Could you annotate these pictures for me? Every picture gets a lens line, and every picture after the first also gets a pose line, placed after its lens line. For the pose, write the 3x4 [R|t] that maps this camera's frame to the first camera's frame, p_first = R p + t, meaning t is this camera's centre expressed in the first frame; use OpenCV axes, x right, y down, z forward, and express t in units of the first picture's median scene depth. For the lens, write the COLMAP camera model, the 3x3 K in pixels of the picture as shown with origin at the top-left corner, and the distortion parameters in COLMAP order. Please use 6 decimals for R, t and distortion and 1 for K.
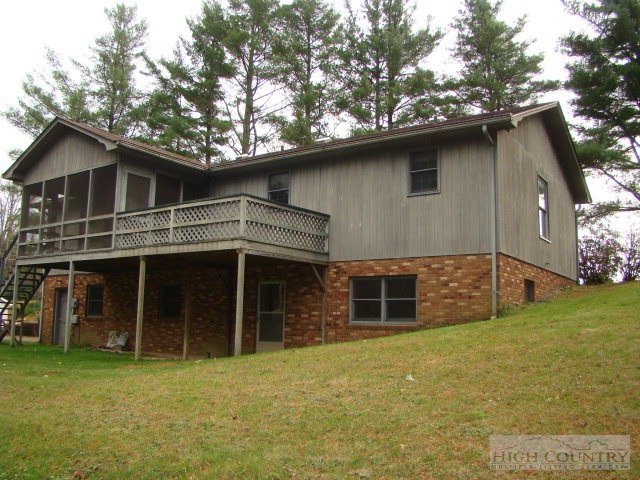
lens RADIAL K [[601.9, 0, 320.0], [0, 601.9, 240.0], [0, 0, 1]] dist [-0.186342, 0.159271]
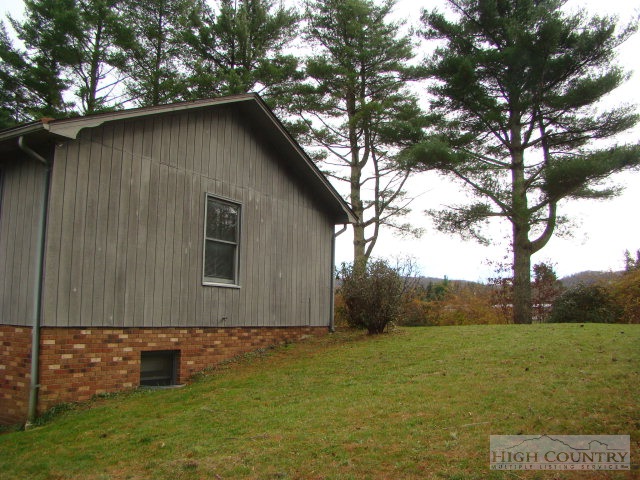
lens RADIAL K [[601.9, 0, 320.0], [0, 601.9, 240.0], [0, 0, 1]] dist [-0.186342, 0.159271]
pose [[0.998005, -0.001006, 0.063127, 0.181687], [-0.000325, 0.999778, 0.021069, -0.028852], [-0.063134, -0.021047, 0.997783, 0.102076]]
